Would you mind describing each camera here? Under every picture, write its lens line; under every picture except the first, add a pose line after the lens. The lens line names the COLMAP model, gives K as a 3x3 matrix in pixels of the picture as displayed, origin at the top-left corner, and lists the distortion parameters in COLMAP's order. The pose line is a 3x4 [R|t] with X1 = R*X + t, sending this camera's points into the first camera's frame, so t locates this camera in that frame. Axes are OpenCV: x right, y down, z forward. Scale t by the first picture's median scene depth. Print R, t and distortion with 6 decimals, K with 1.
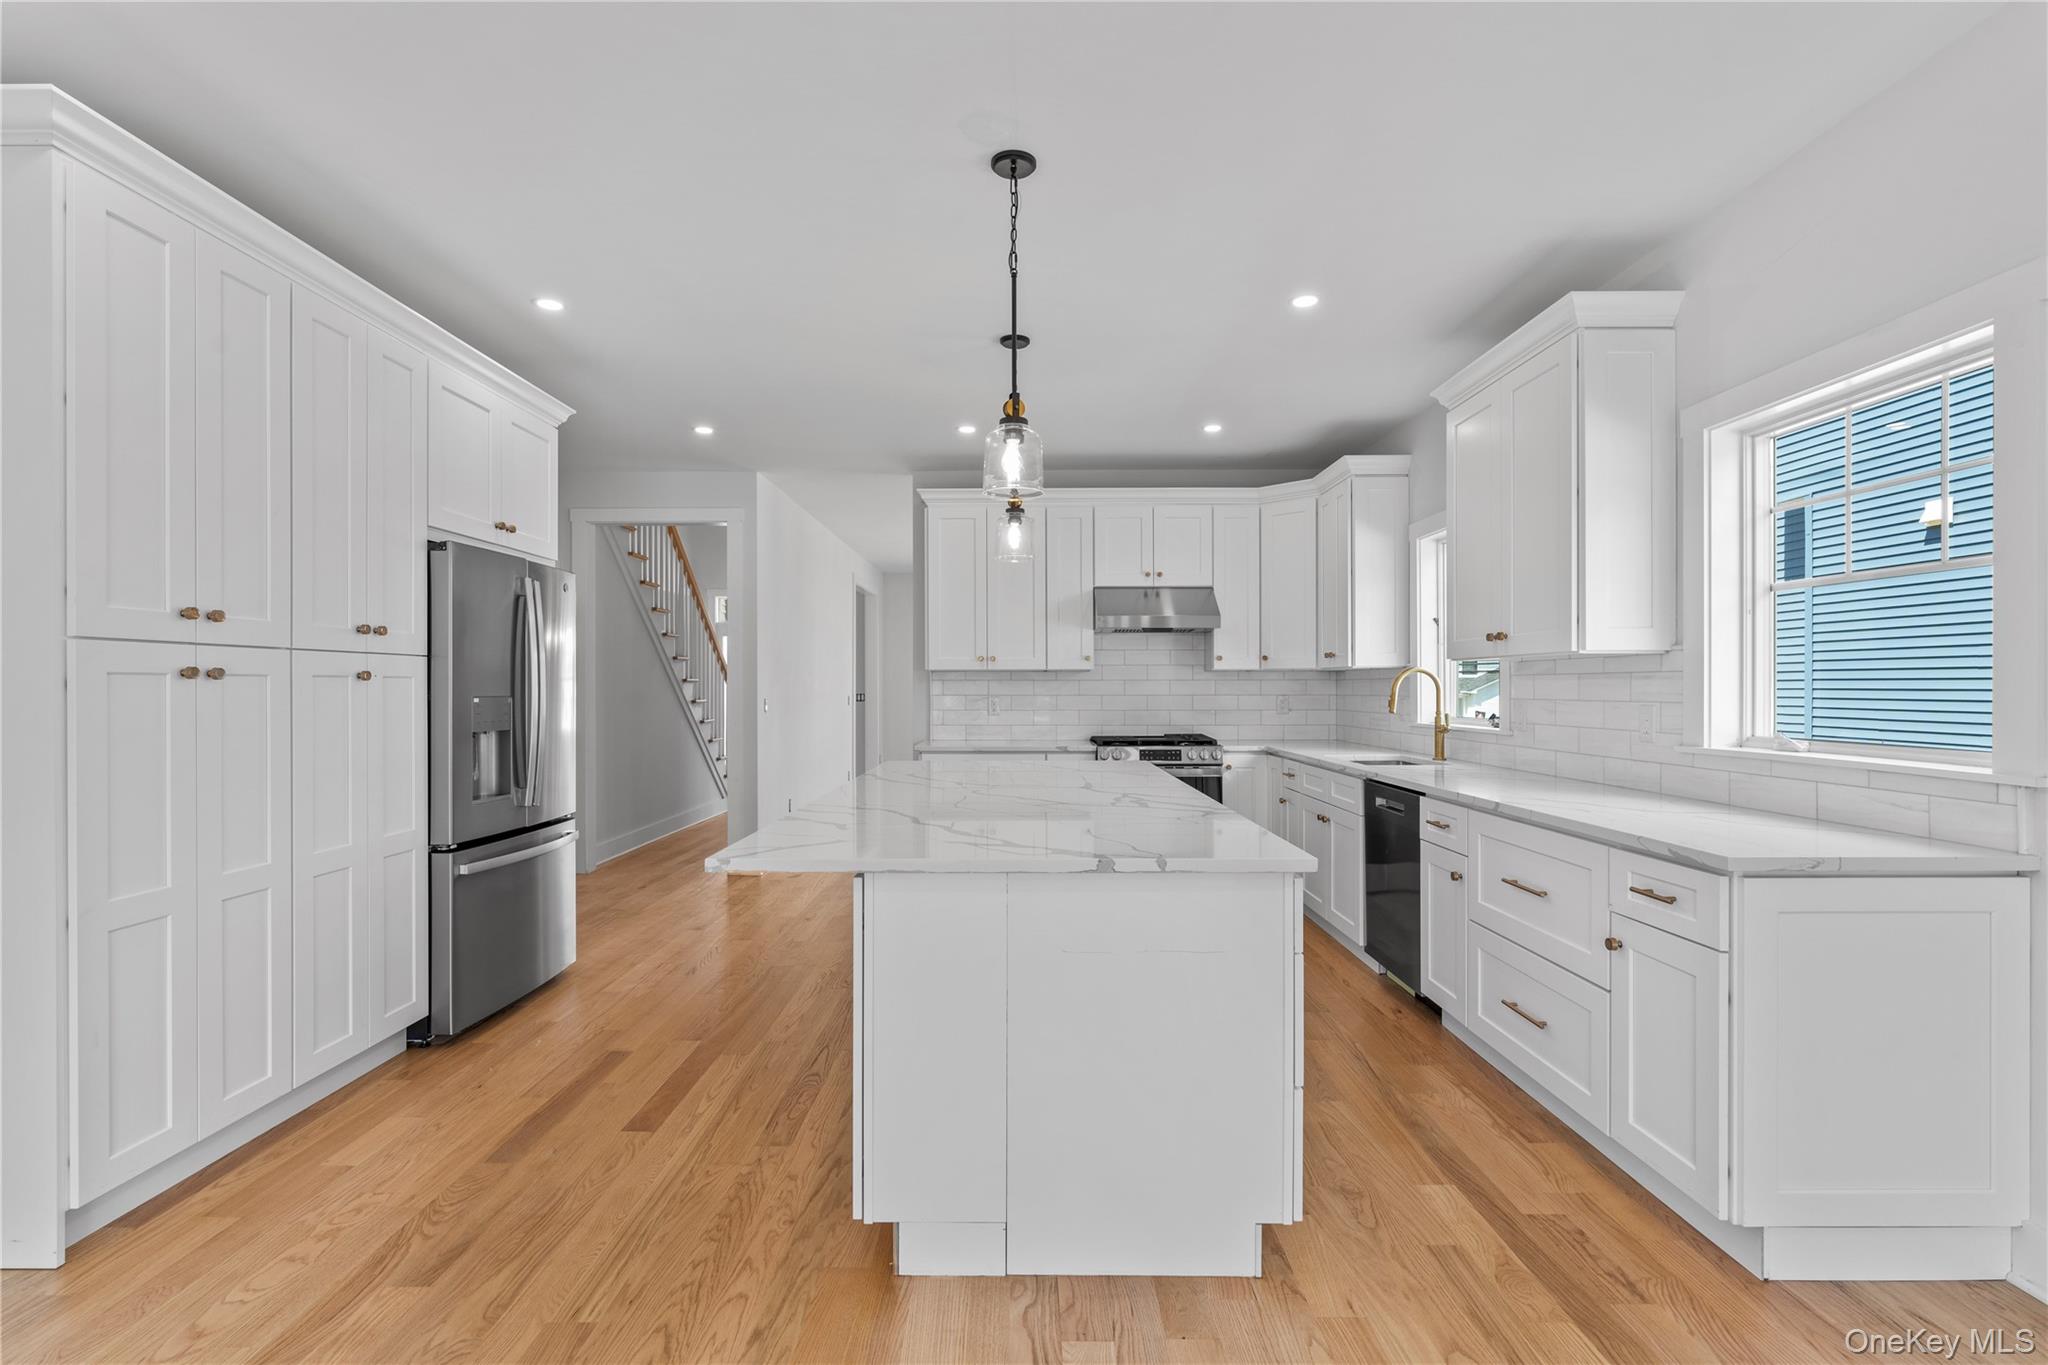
lens RADIAL K [[938.1, 0, 1017.5], [0, 938.1, 689.5], [0, 0, 1]] dist [-0.002153, 0.000834]
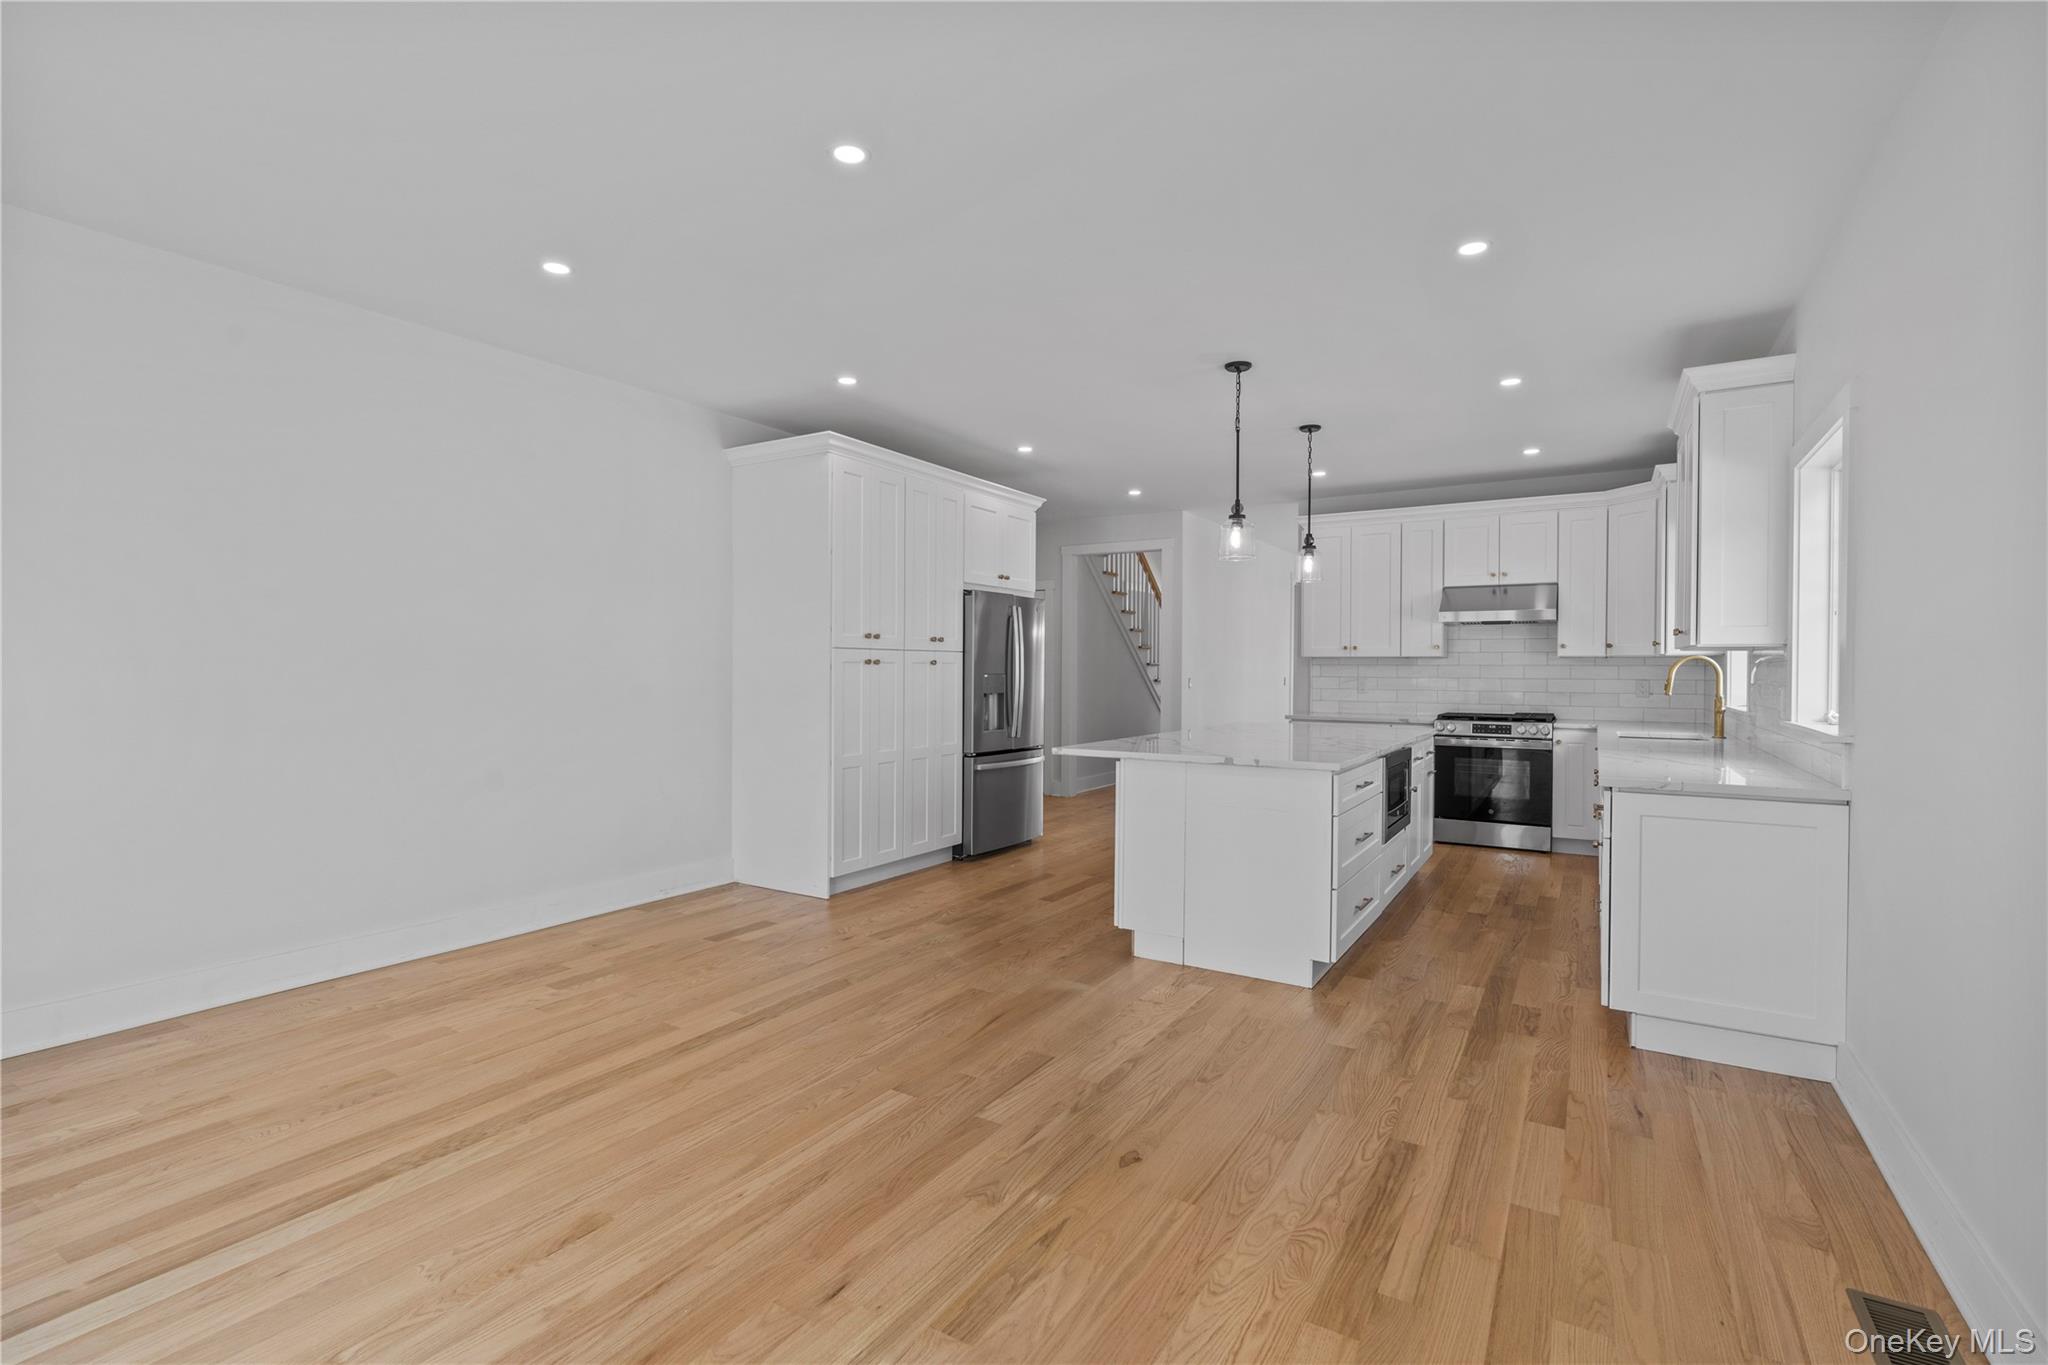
lens RADIAL K [[926.0, 0, 1019.0], [0, 926.0, 670.7], [0, 0, 1]] dist [-0.004246, 0.000575]
pose [[0.854133, 0.006375, -0.520016, 0.408831], [-0.007095, 0.999975, 0.000604, 0.000052], [0.520007, 0.003173, 0.854156, -0.498582]]
